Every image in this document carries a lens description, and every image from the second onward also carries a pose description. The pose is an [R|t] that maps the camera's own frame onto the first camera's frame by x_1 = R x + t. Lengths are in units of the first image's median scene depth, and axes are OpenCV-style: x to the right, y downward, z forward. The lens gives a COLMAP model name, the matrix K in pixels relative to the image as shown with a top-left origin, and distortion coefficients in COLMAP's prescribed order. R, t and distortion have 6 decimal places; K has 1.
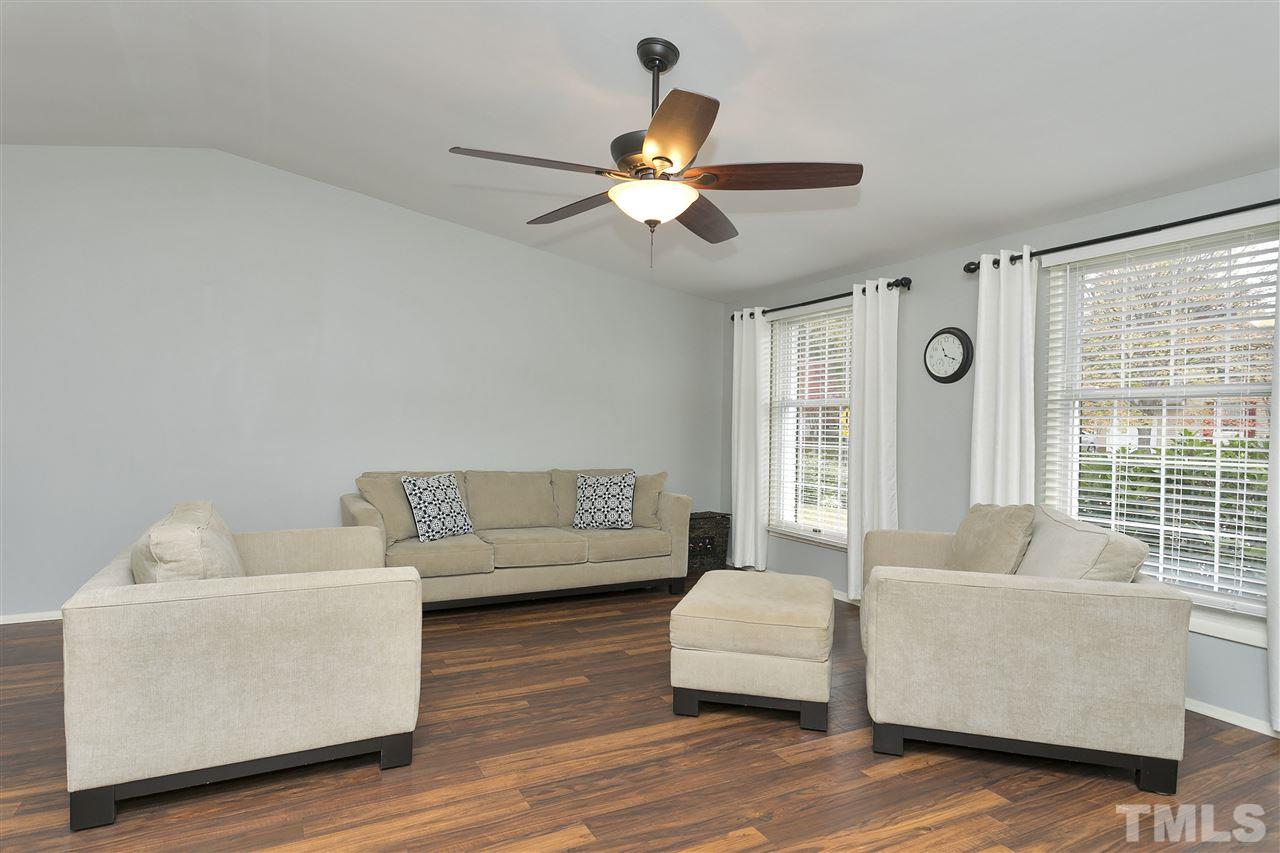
lens RADIAL K [[708.1, 0, 640.0], [0, 708.1, 426.5], [0, 0, 1]] dist [-0.000212, -0.000195]
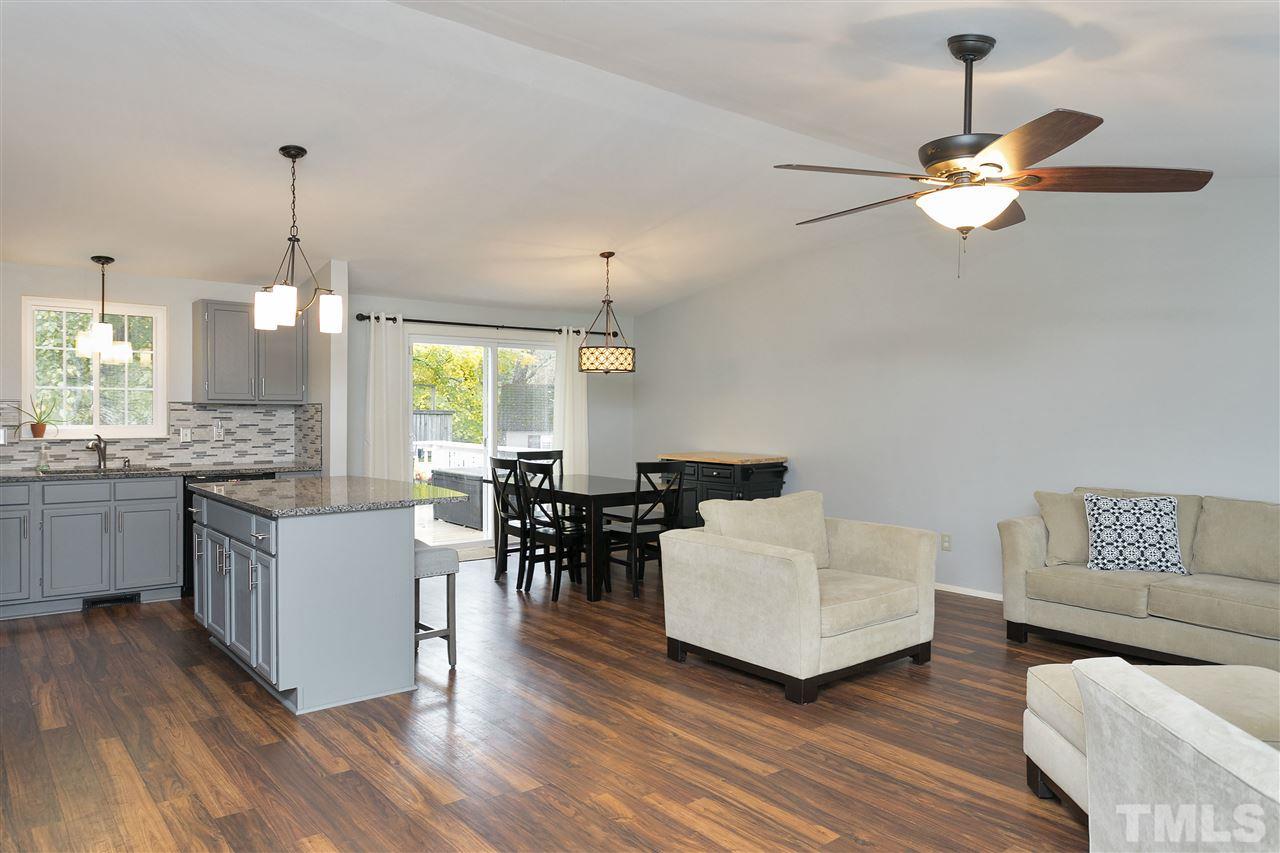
lens RADIAL K [[955.8, 0, 676.5], [0, 955.8, 425.7], [0, 0, 1]] dist [-0.000688, 0.000808]
pose [[0.205321, 0.014920, -0.978581, 1.245128], [-0.007950, 0.999876, 0.013576, -0.047421], [0.978662, 0.004992, 0.205415, 0.397446]]
